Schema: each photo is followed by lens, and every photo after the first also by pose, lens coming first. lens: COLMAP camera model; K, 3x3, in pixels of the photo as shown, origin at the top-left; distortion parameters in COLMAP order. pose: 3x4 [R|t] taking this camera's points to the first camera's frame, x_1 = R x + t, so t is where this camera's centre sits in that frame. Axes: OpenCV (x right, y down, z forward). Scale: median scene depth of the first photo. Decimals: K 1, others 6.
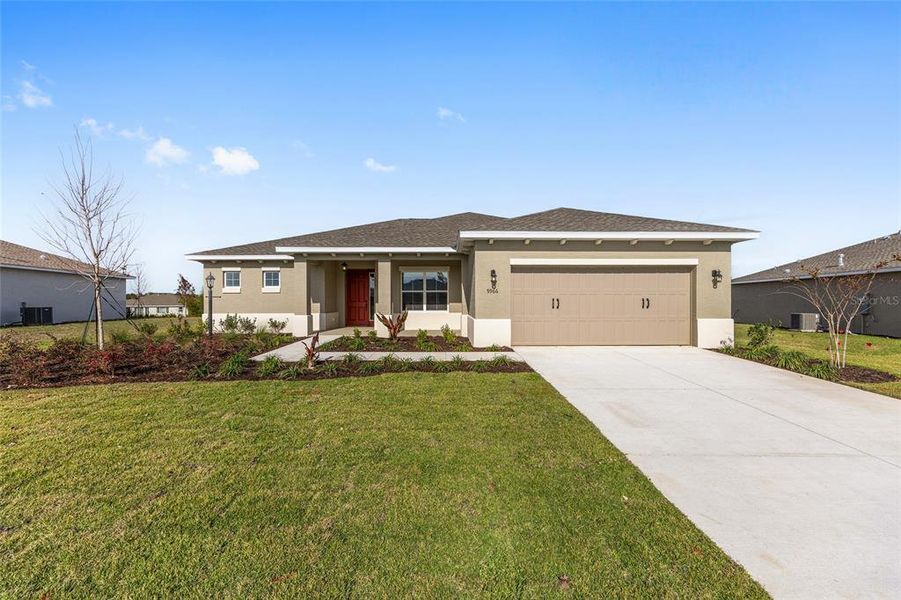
lens RADIAL K [[362.9, 0, 454.3], [0, 362.9, 300.8], [0, 0, 1]] dist [0.003242, 0.000353]
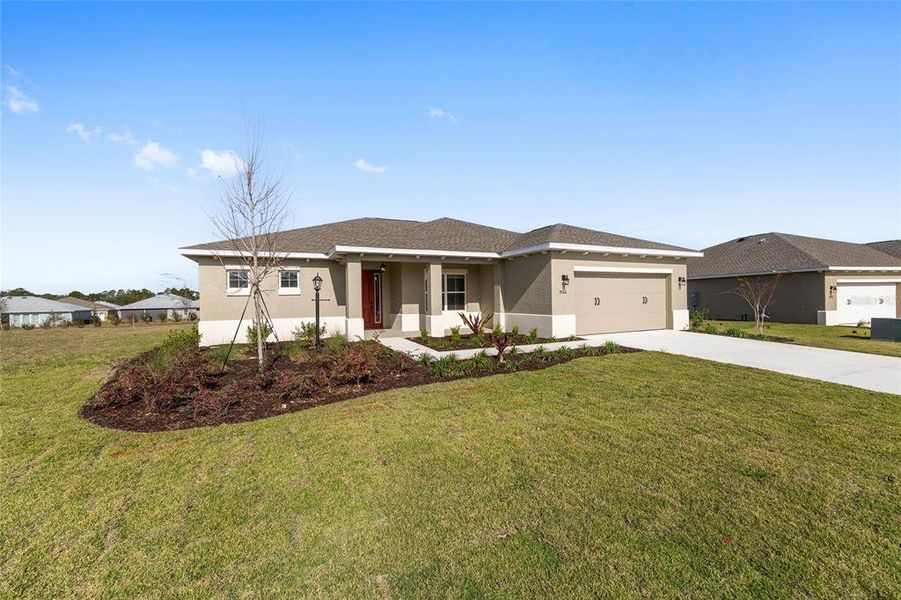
lens RADIAL K [[362.9, 0, 454.3], [0, 362.9, 300.8], [0, 0, 1]] dist [0.003242, 0.000353]
pose [[0.914928, -0.013822, 0.403381, -0.583594], [0.014719, 0.999891, 0.000878, -0.002865], [-0.403350, 0.005134, 0.915032, 0.023881]]
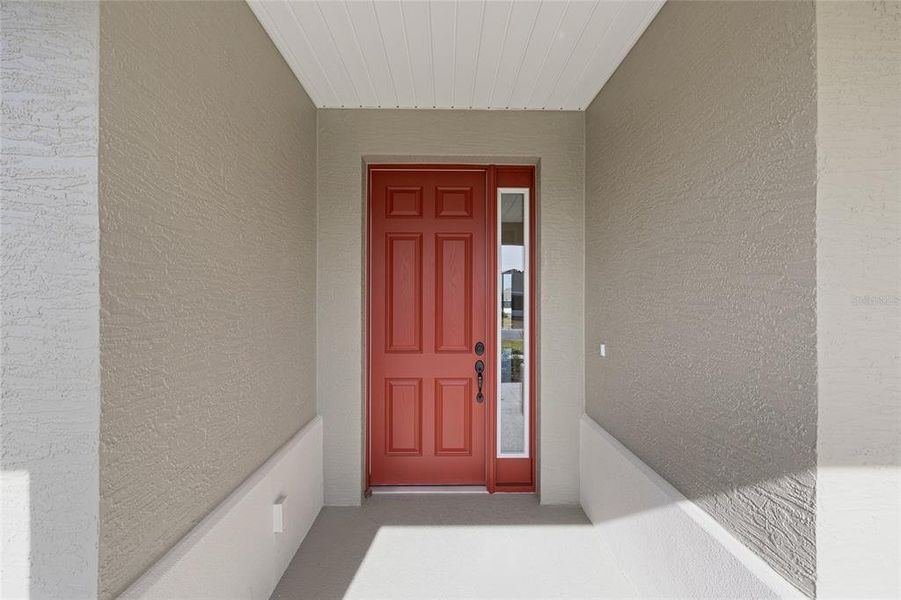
lens RADIAL K [[362.9, 0, 454.3], [0, 362.9, 300.8], [0, 0, 1]] dist [0.003242, 0.000353]
pose [[0.999924, 0.005159, -0.011233, -0.341075], [-0.005111, 0.999978, 0.004234, -0.030662], [0.011255, -0.004176, 0.999928, 1.105526]]
